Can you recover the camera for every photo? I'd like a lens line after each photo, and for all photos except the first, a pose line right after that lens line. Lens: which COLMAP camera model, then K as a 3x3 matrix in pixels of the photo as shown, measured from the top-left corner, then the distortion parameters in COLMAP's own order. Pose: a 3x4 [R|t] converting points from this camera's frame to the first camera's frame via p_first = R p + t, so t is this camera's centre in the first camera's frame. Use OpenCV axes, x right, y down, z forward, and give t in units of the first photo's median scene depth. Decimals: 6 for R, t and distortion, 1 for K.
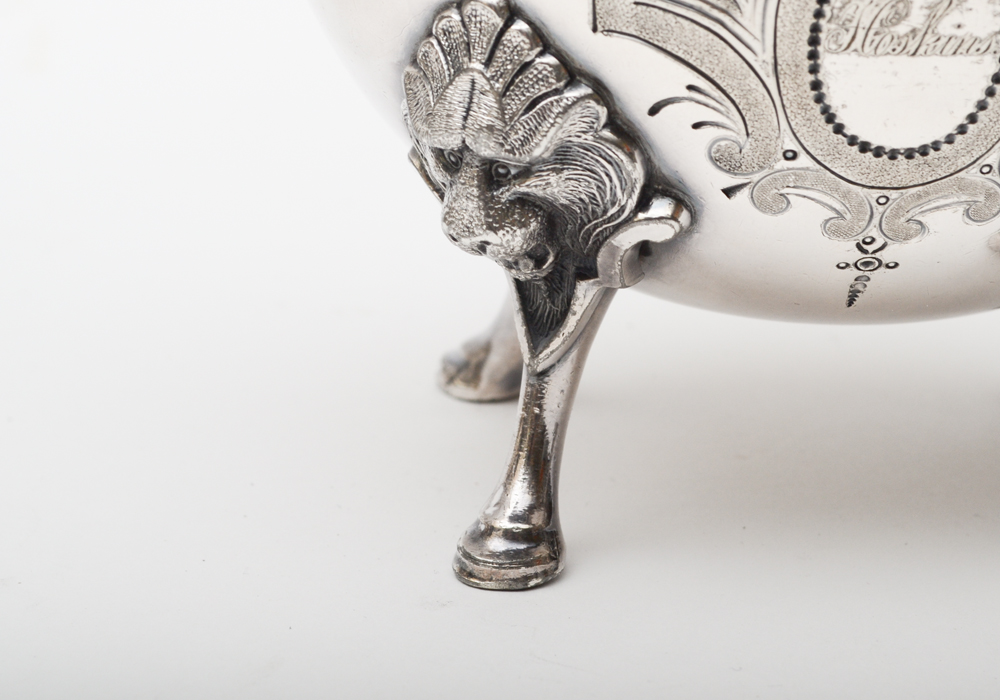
lens RADIAL K [[2746.6, 0, 502.8], [0, 2746.6, 344.5], [0, 0, 1]] dist [0.029378, 0.000000]
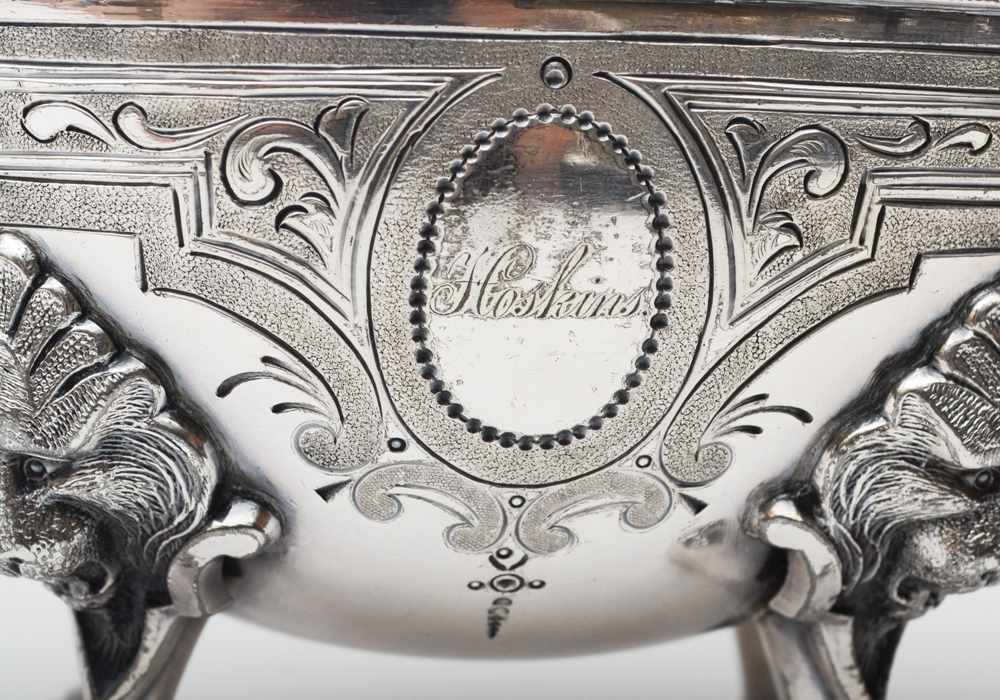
lens RADIAL K [[2746.6, 0, 503.3], [0, 2746.6, 351.0], [0, 0, 1]] dist [0.029378, 0.000000]
pose [[0.998322, -0.005593, 0.057637, 0.089581], [0.012869, 0.991864, -0.126652, 0.005222], [-0.056460, 0.127181, 0.990271, 0.206842]]
